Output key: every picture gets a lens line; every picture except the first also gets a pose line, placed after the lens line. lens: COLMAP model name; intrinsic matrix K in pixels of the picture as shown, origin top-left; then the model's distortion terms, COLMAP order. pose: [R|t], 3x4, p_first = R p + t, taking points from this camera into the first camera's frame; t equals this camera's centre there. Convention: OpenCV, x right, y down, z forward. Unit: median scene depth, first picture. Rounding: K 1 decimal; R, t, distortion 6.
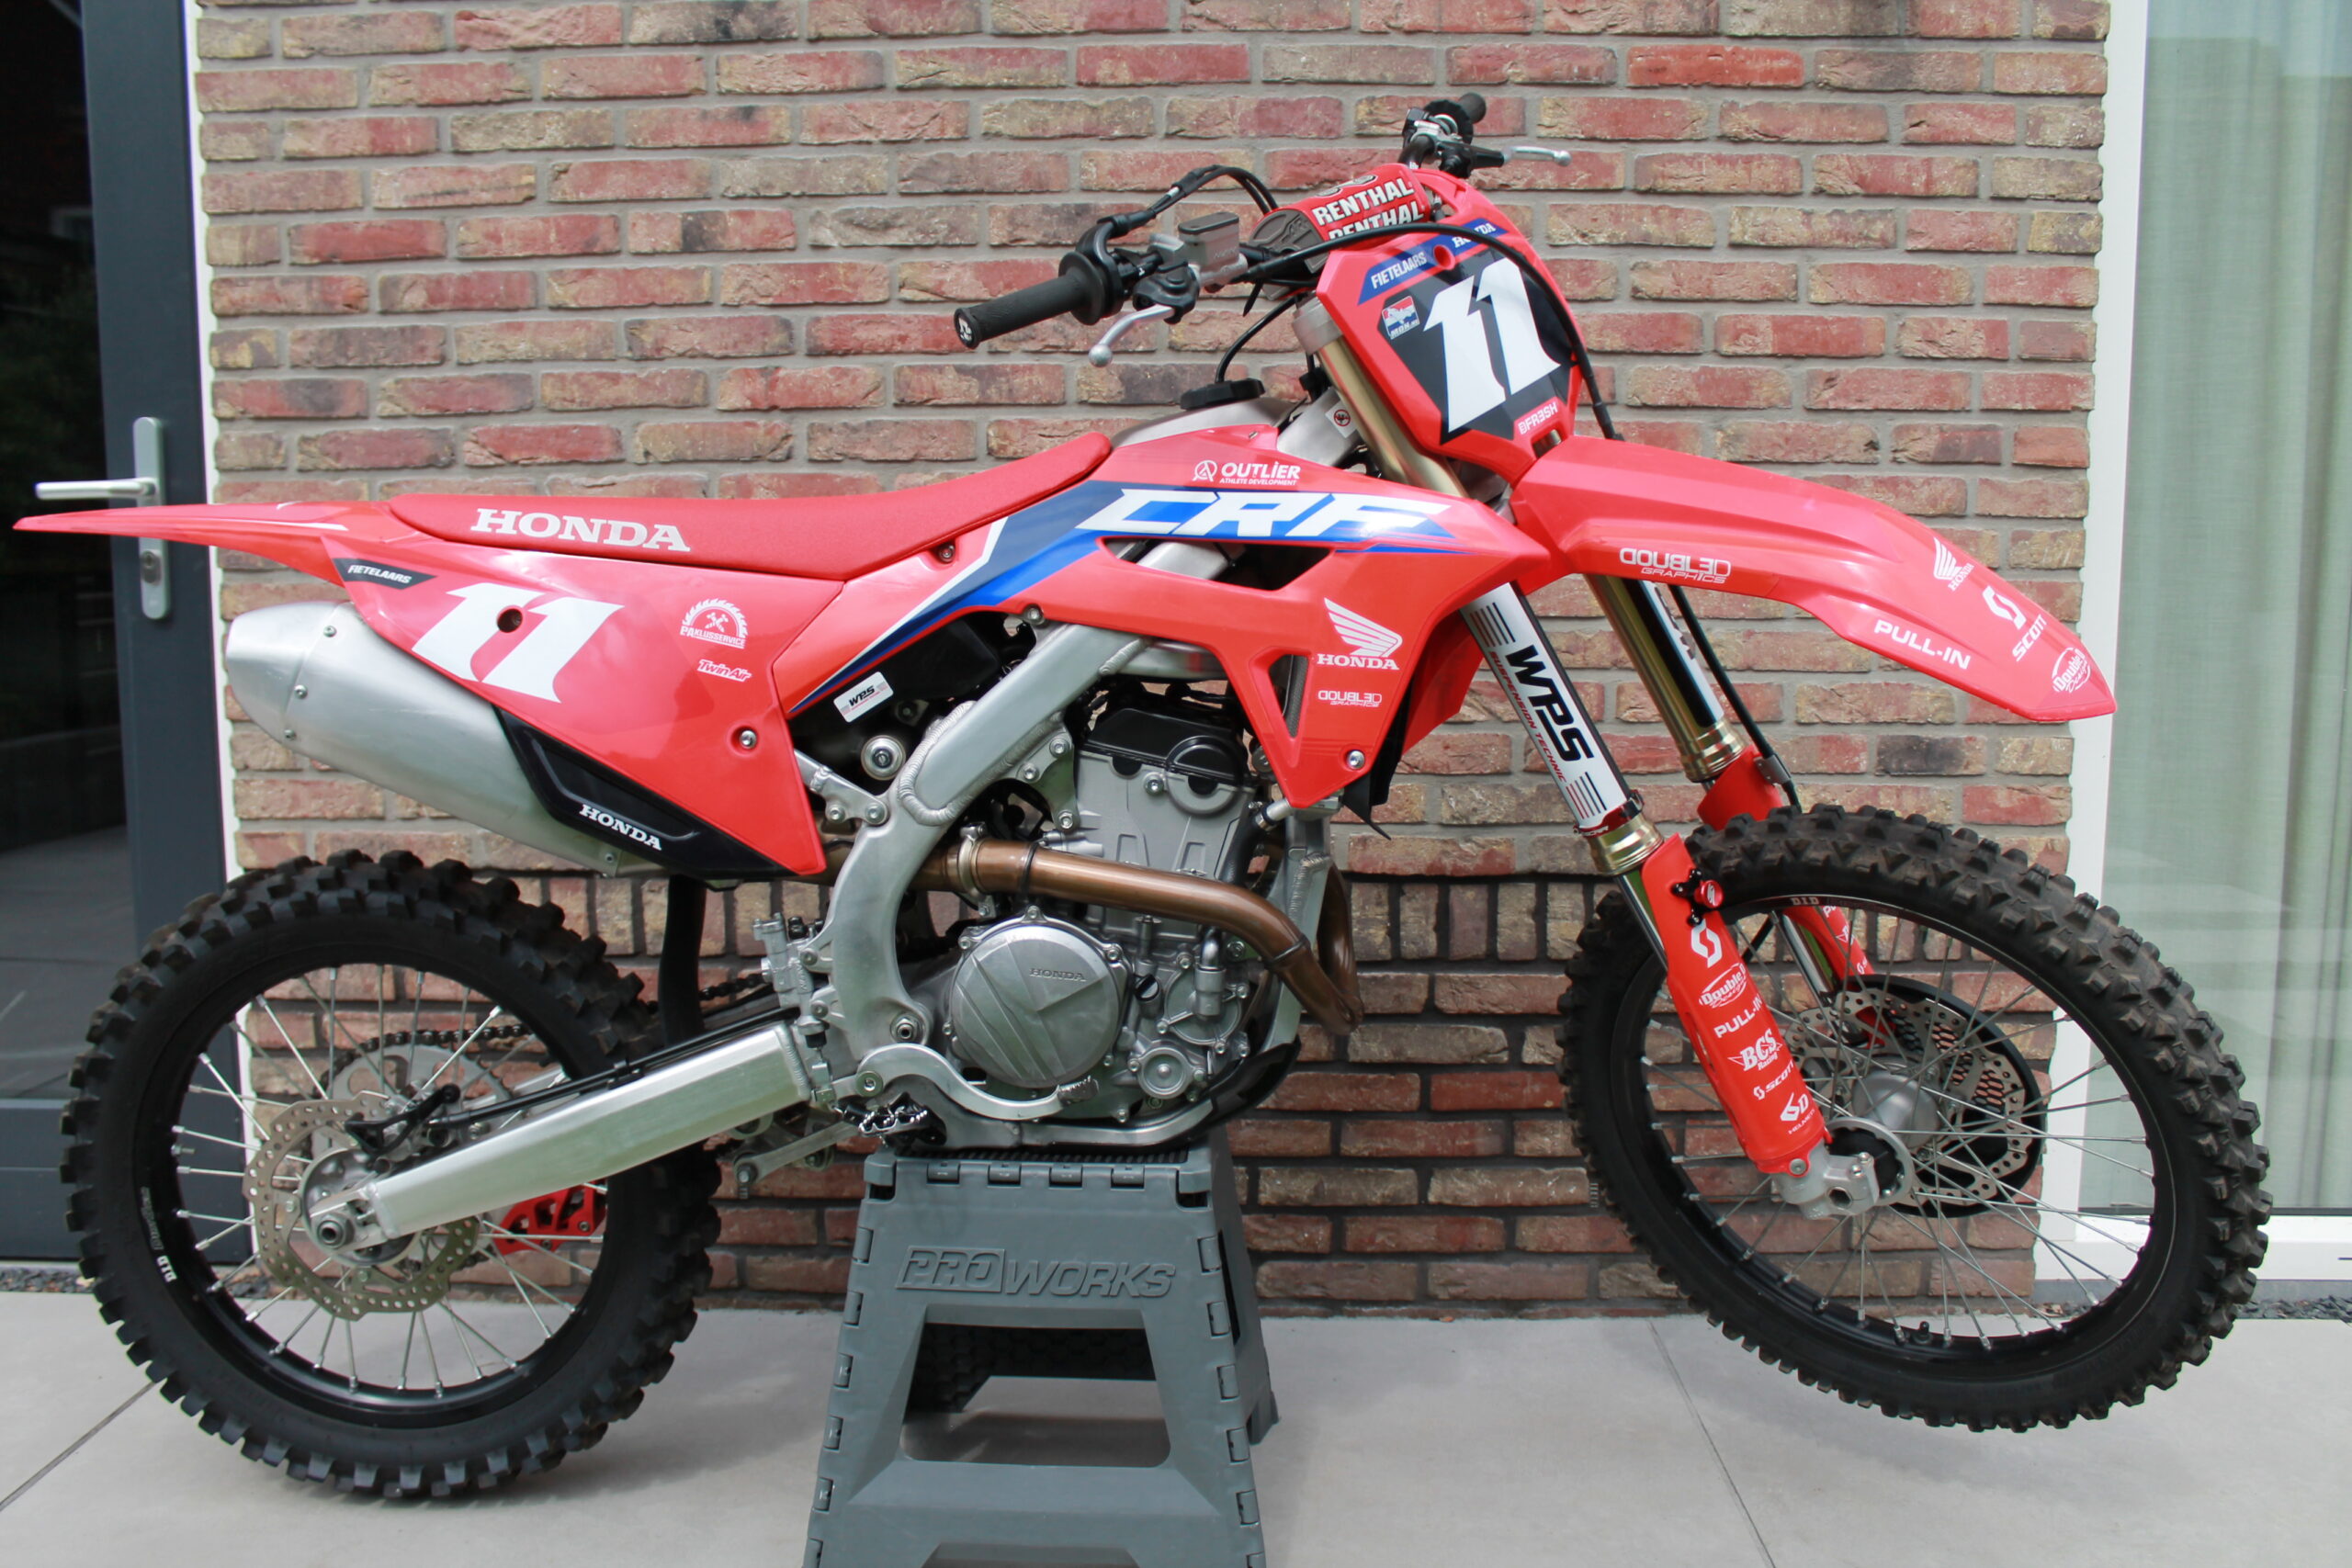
lens RADIAL K [[1958.6, 0, 1176.0], [0, 1958.6, 786.3], [0, 0, 1]] dist [-0.162809, 0.132952]
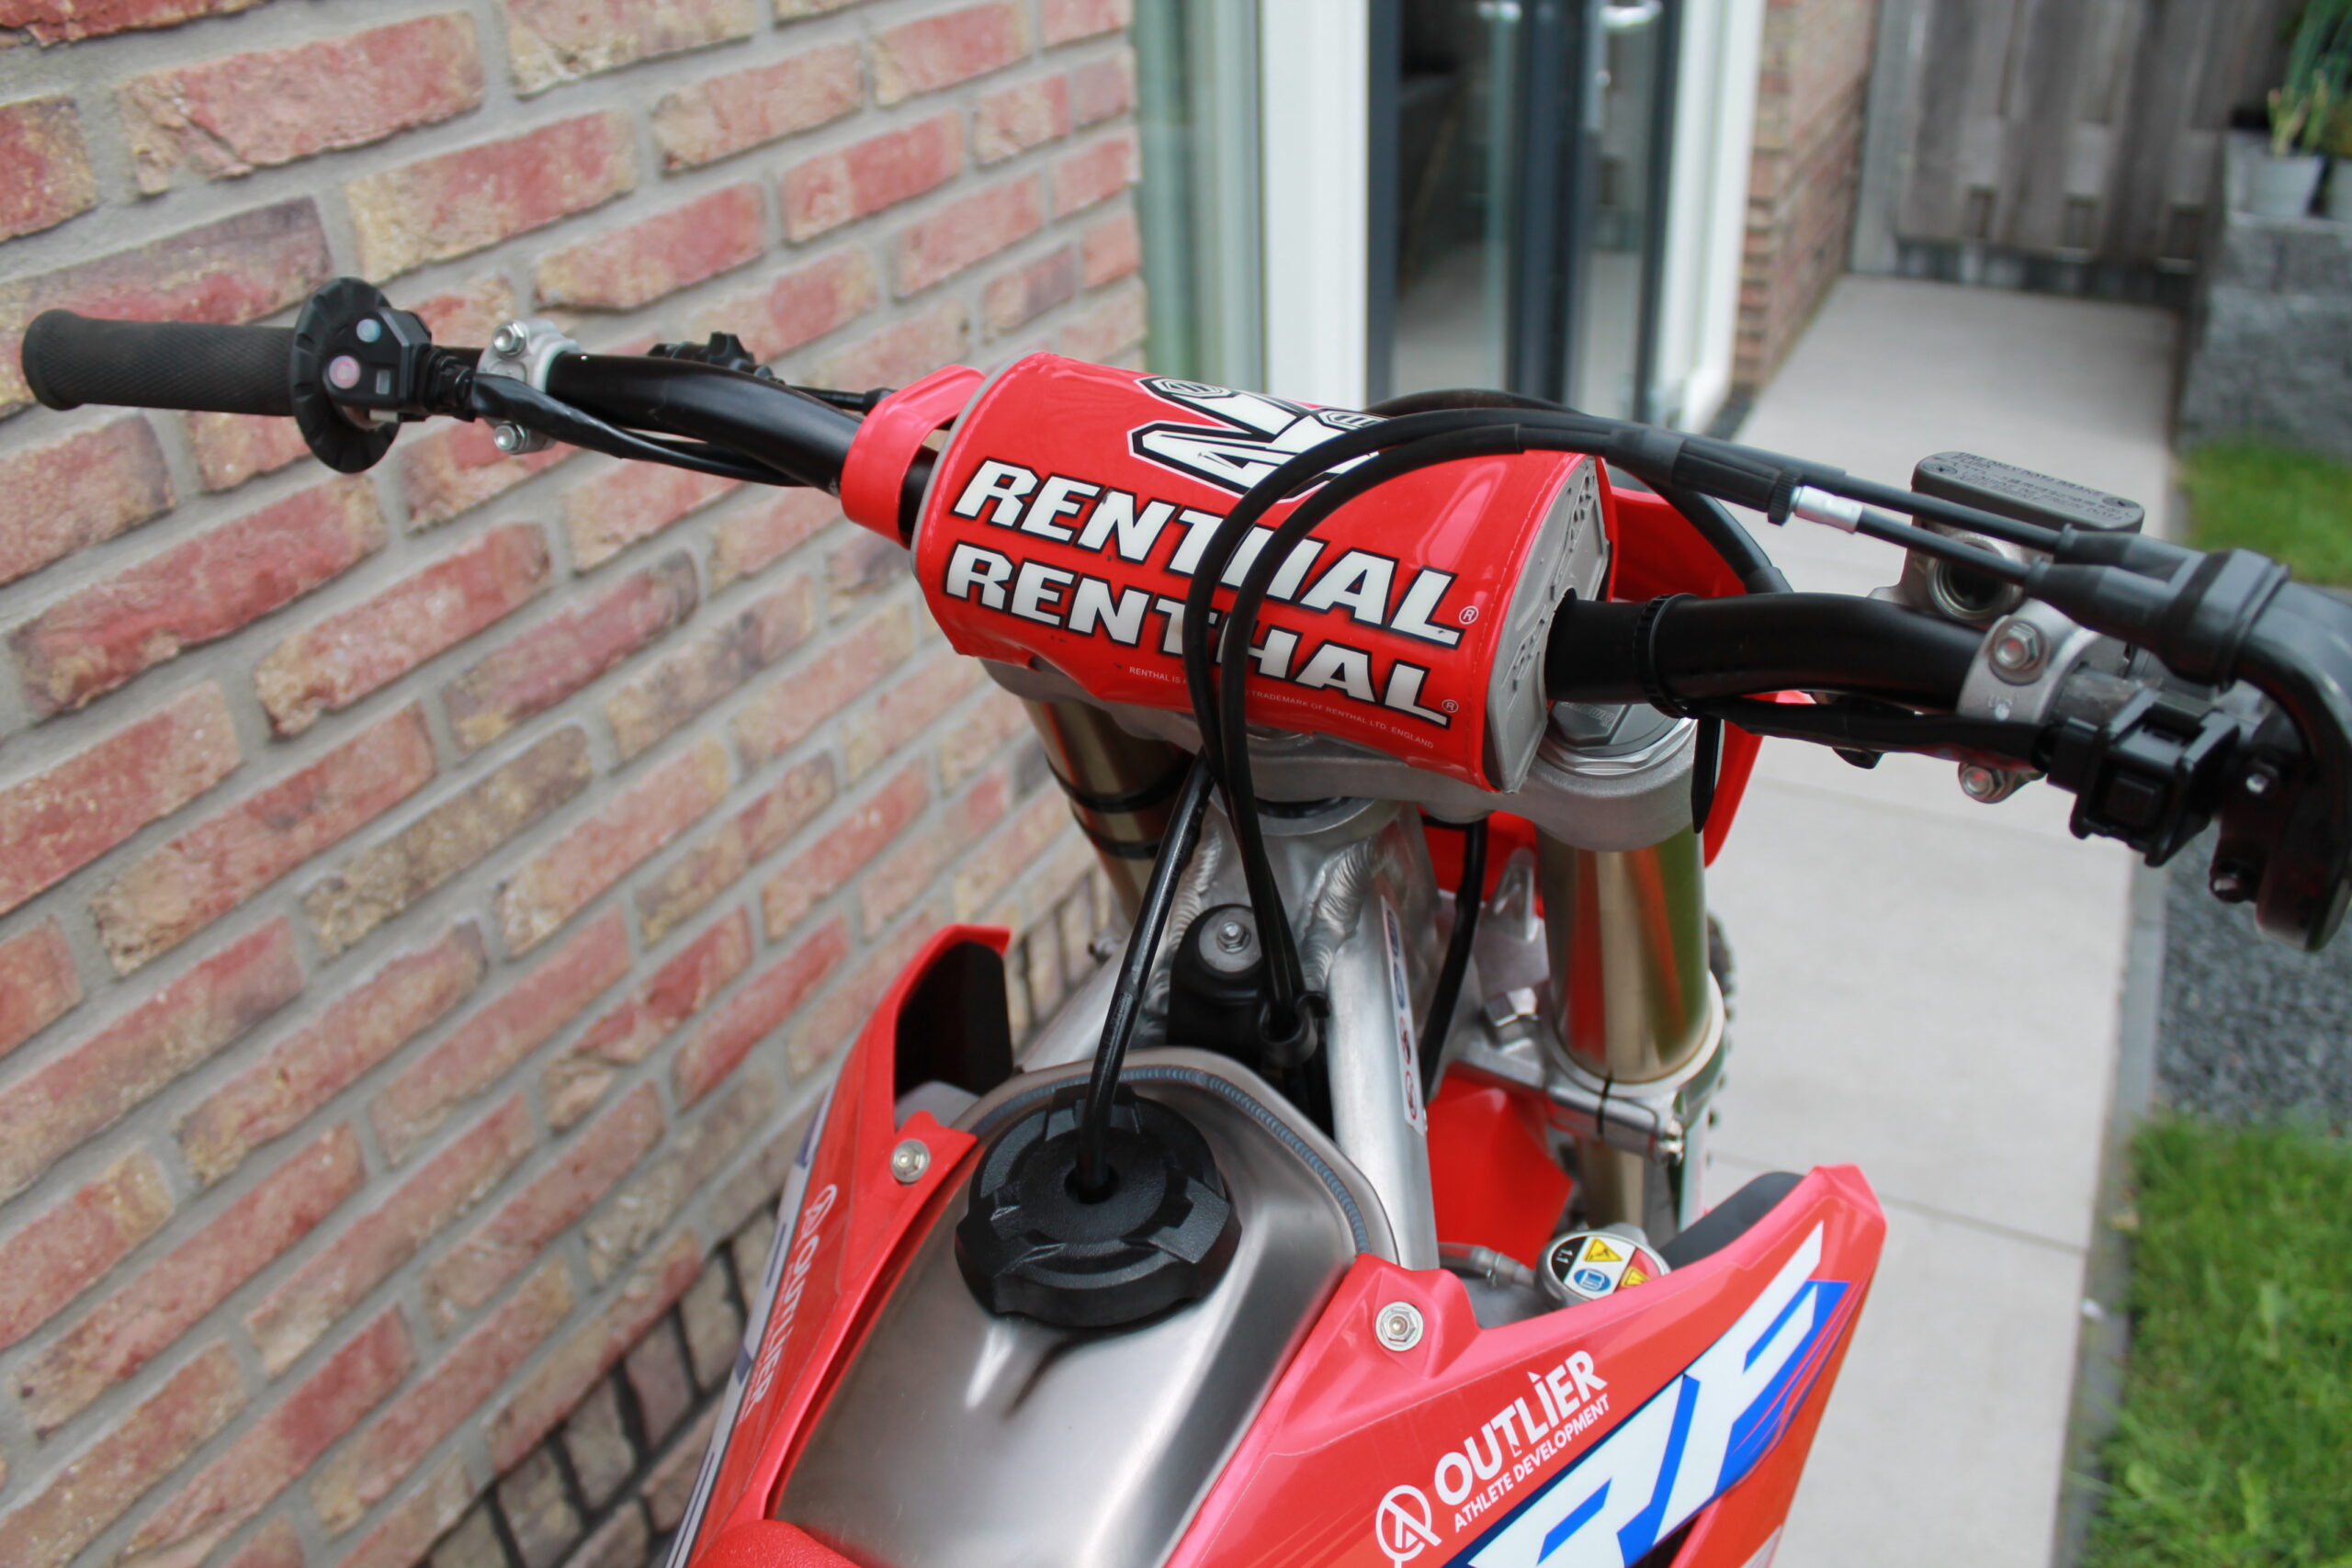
lens RADIAL K [[1958.6, 0, 1166.1], [0, 1958.6, 760.1], [0, 0, 1]] dist [-0.162809, 0.132952]
pose [[0.417092, -0.450295, 0.789474, -0.140536], [0.156050, 0.891219, 0.425884, -0.306735], [-0.895367, -0.054435, 0.441989, 0.681472]]
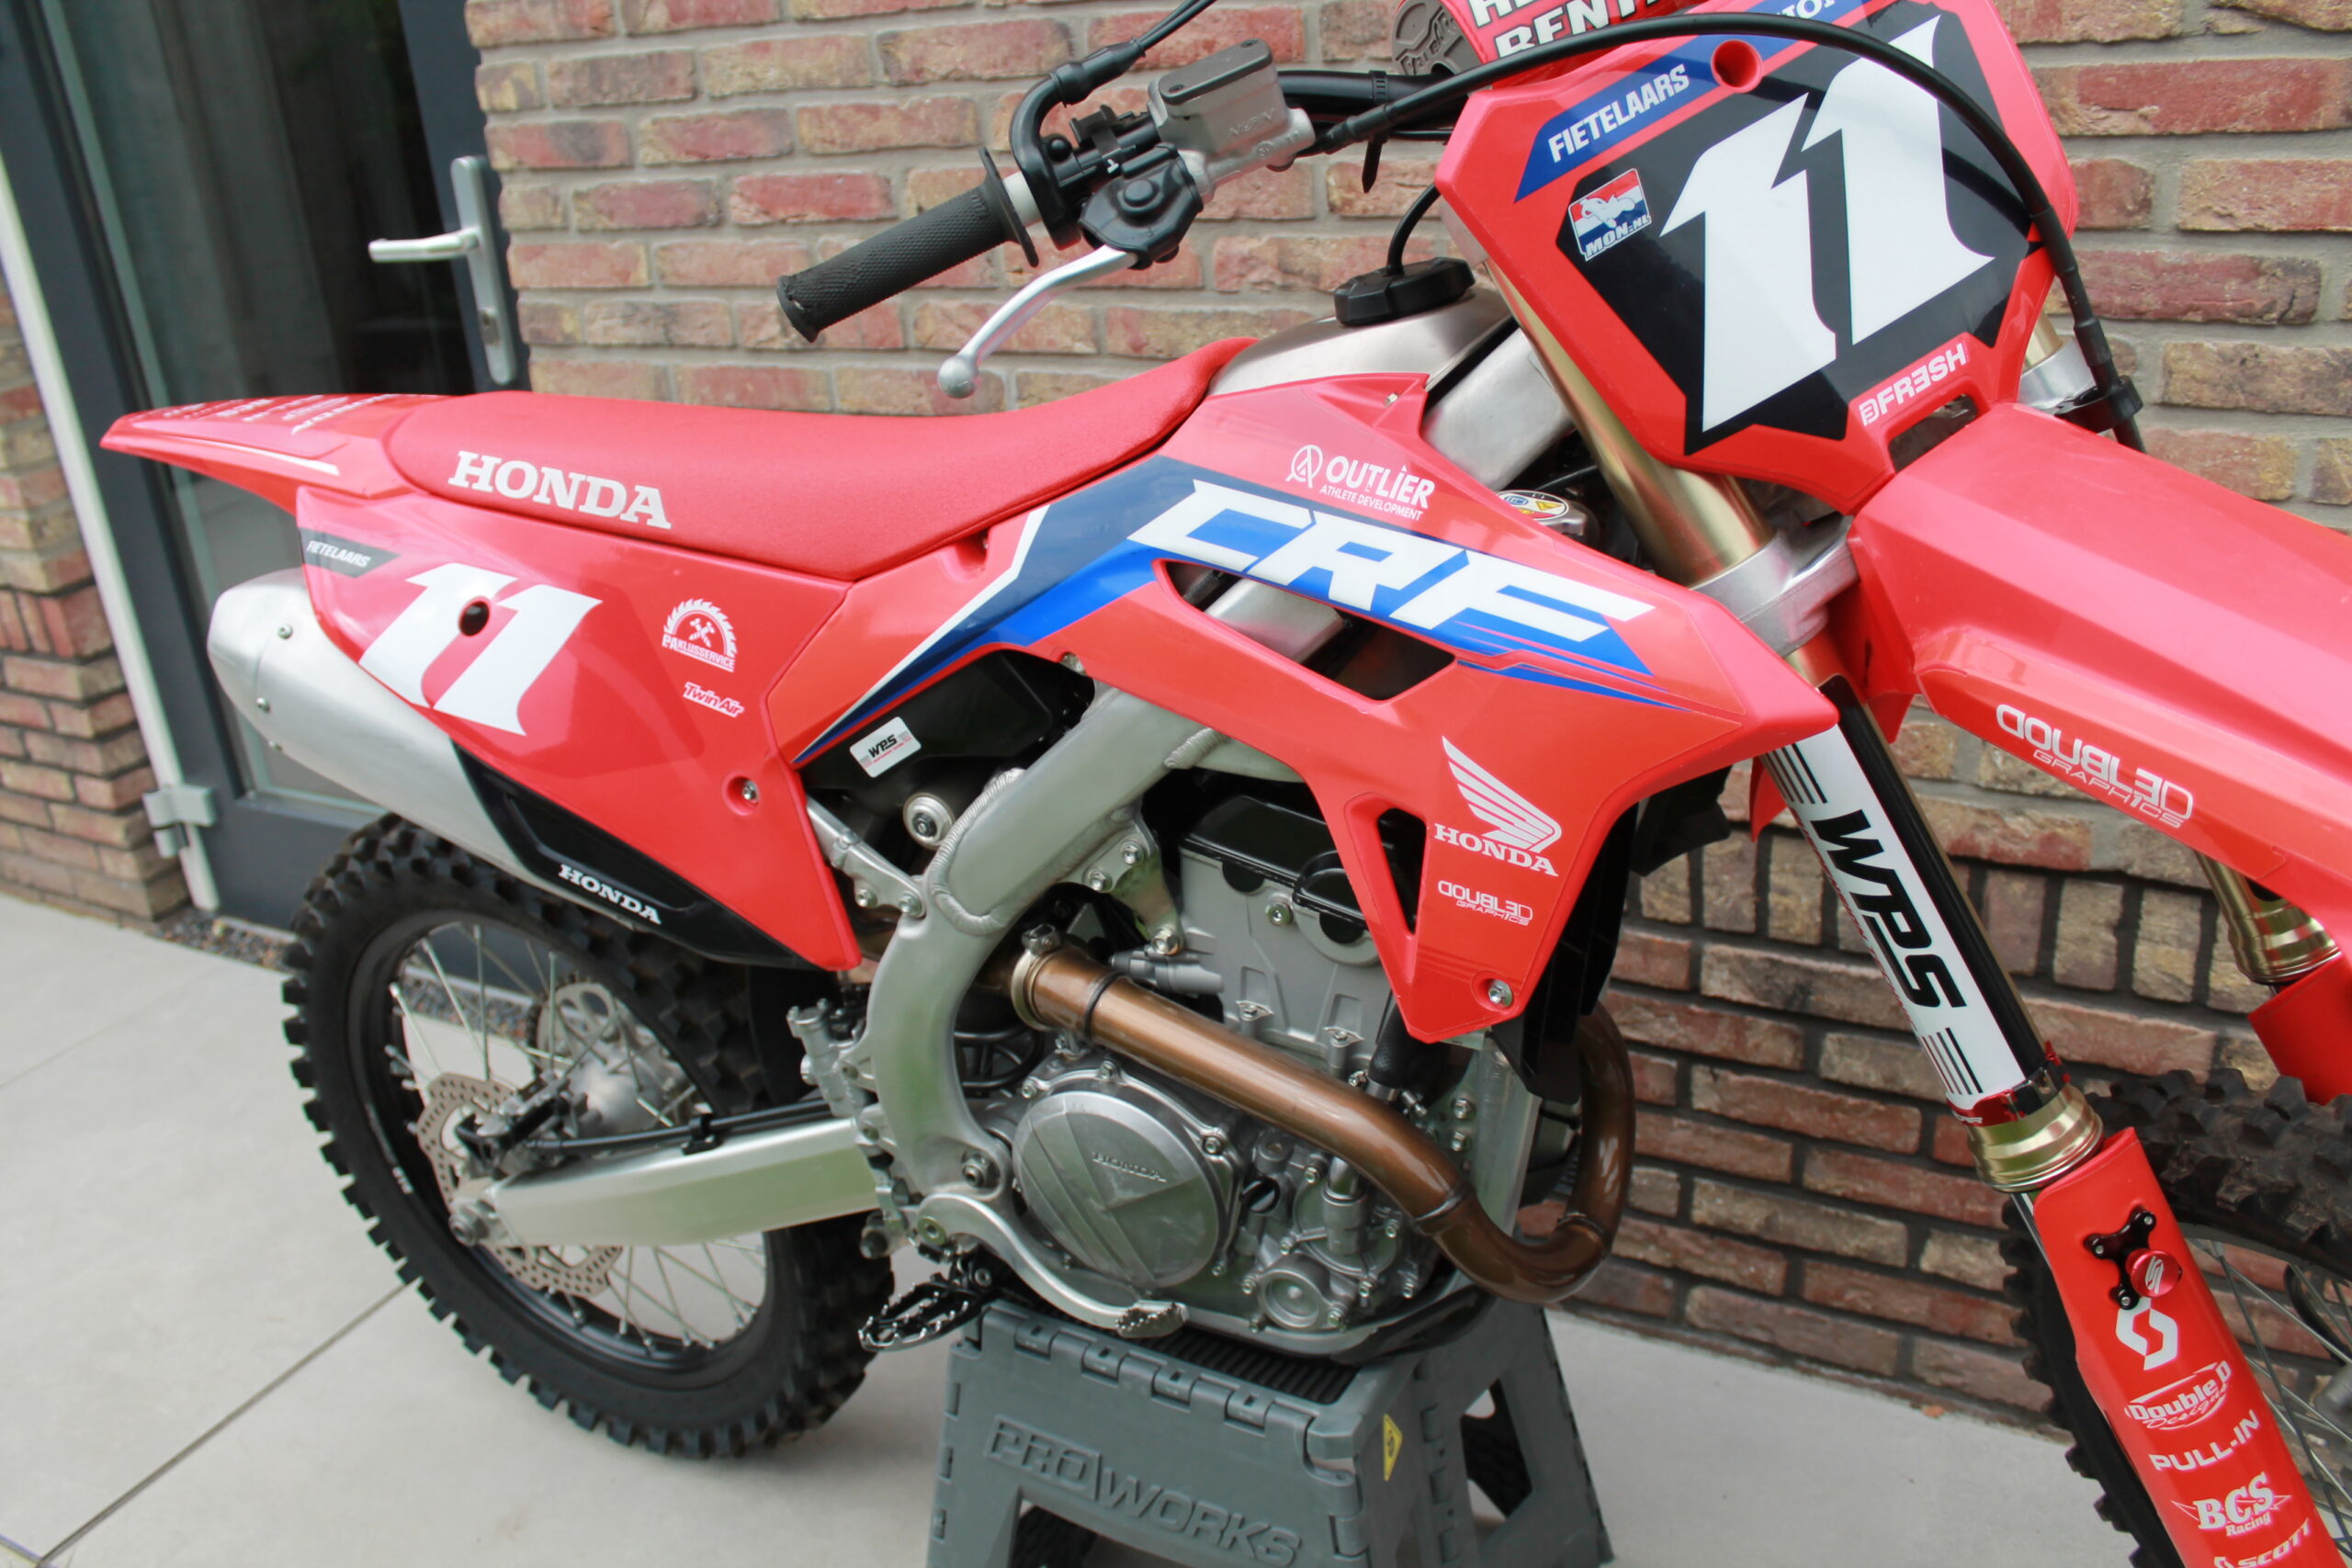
lens RADIAL K [[1958.6, 0, 1194.1], [0, 1958.6, 790.5], [0, 0, 1]] dist [-0.162809, 0.132952]
pose [[0.890134, 0.122118, -0.439031, 0.191502], [0.015957, 0.954481, 0.297844, -0.183272], [0.455419, -0.272126, 0.847668, 0.346578]]
